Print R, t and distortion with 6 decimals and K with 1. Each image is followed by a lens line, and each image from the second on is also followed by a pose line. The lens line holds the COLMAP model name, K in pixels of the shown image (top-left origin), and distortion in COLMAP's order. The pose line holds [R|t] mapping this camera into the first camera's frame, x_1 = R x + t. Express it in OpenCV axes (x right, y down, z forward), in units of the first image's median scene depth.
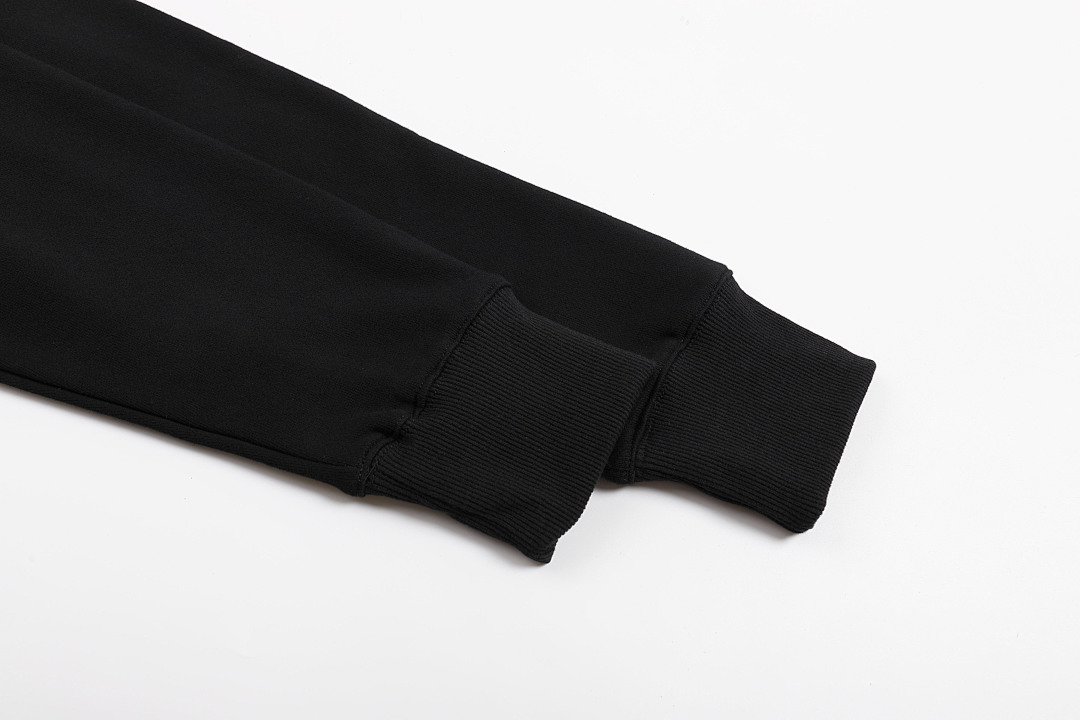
lens RADIAL K [[1302.4, 0, 543.4], [0, 1302.4, 360.8], [0, 0, 1]] dist [0.005074, 0.000000]
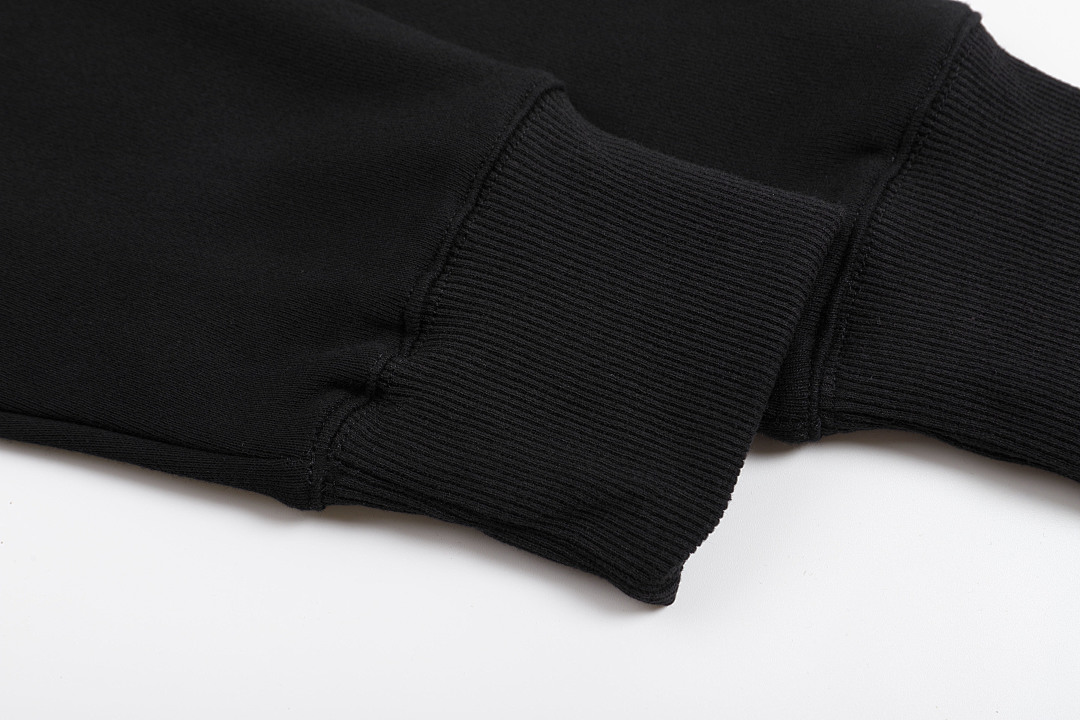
lens RADIAL K [[1853.3, 0, 535.6], [0, 1853.3, 359.2], [0, 0, 1]] dist [0.046490, 0.000000]
pose [[0.991105, -0.085040, -0.102366, 0.034593], [0.096599, 0.988792, 0.113837, -0.036863], [0.091538, -0.122713, 0.988212, 0.240668]]
